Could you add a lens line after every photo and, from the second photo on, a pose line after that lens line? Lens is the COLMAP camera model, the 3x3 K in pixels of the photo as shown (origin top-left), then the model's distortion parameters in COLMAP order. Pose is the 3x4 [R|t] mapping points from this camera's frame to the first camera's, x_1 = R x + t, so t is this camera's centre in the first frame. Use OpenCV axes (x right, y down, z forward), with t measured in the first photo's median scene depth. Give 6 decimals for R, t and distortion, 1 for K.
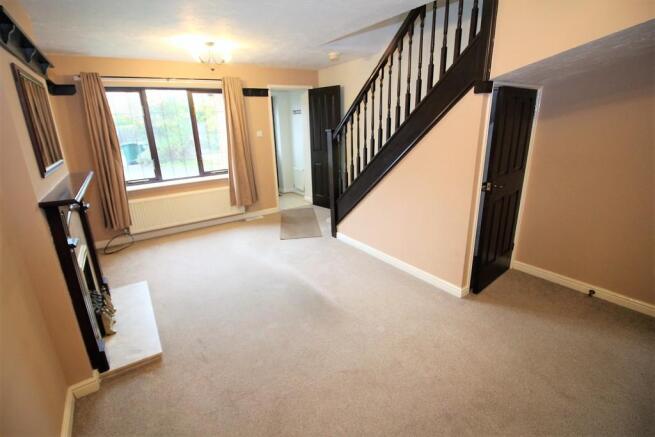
lens RADIAL K [[305.5, 0, 322.5], [0, 305.5, 216.3], [0, 0, 1]] dist [-0.001187, -0.000757]
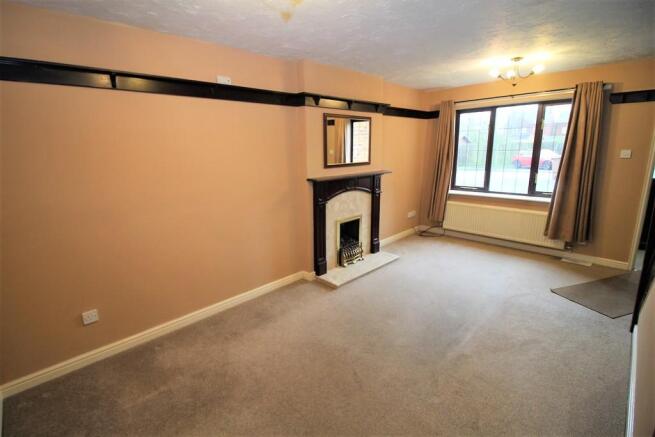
lens RADIAL K [[305.5, 0, 322.6], [0, 305.5, 218.1], [0, 0, 1]] dist [-0.001187, -0.000757]
pose [[0.190020, 0.257529, -0.947402, 0.420676], [-0.279908, 0.939145, 0.199144, -0.084675], [0.941034, 0.227344, 0.250541, 0.221308]]
